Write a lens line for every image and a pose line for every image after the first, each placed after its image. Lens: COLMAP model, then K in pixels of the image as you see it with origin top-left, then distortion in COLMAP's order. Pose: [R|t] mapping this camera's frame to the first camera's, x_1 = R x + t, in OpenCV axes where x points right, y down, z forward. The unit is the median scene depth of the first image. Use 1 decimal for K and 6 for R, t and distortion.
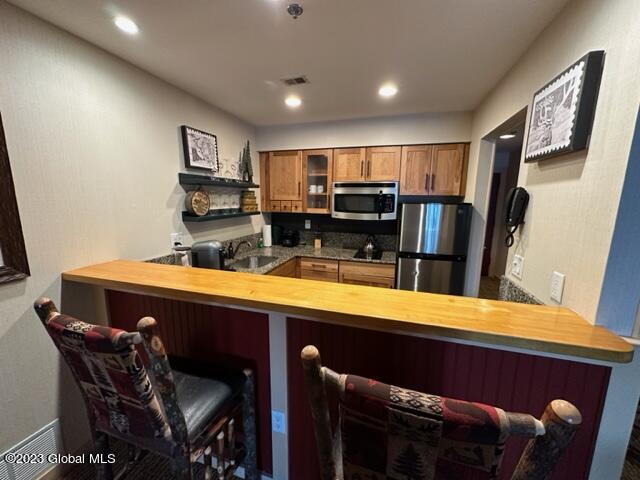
lens RADIAL K [[255.7, 0, 320.0], [0, 255.7, 240.0], [0, 0, 1]] dist [-0.001104, -0.000183]
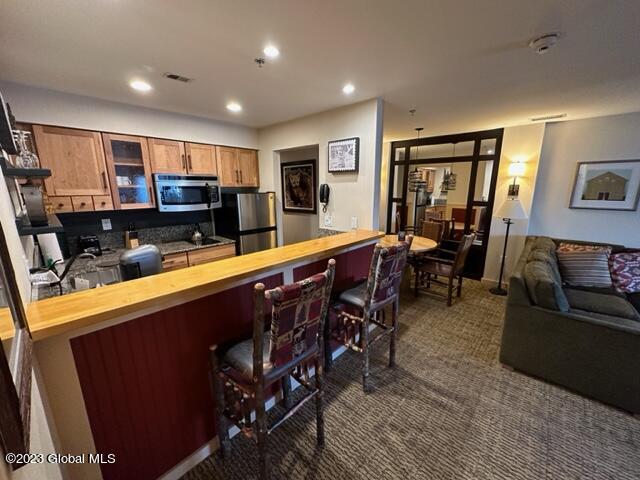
lens RADIAL K [[255.7, 0, 320.0], [0, 255.7, 240.0], [0, 0, 1]] dist [-0.001104, -0.000183]
pose [[0.434090, -0.197935, 0.878856, -0.586721], [0.155075, 0.977419, 0.143538, -0.030788], [-0.887422, 0.073981, 0.454983, 0.053021]]
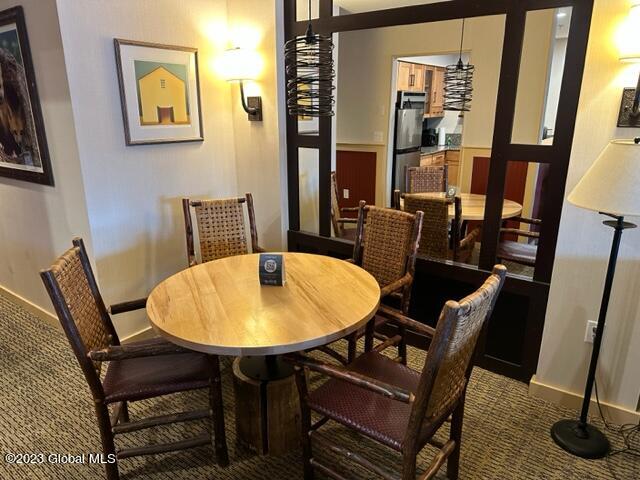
lens RADIAL K [[458.2, 0, 318.9], [0, 458.2, 237.9], [0, 0, 1]] dist [0.034741, -0.001256]
pose [[0.340042, -0.268086, 0.901388, 0.212666], [0.160282, 0.961003, 0.225351, 0.015754], [-0.926651, 0.067847, 0.369751, -0.056303]]
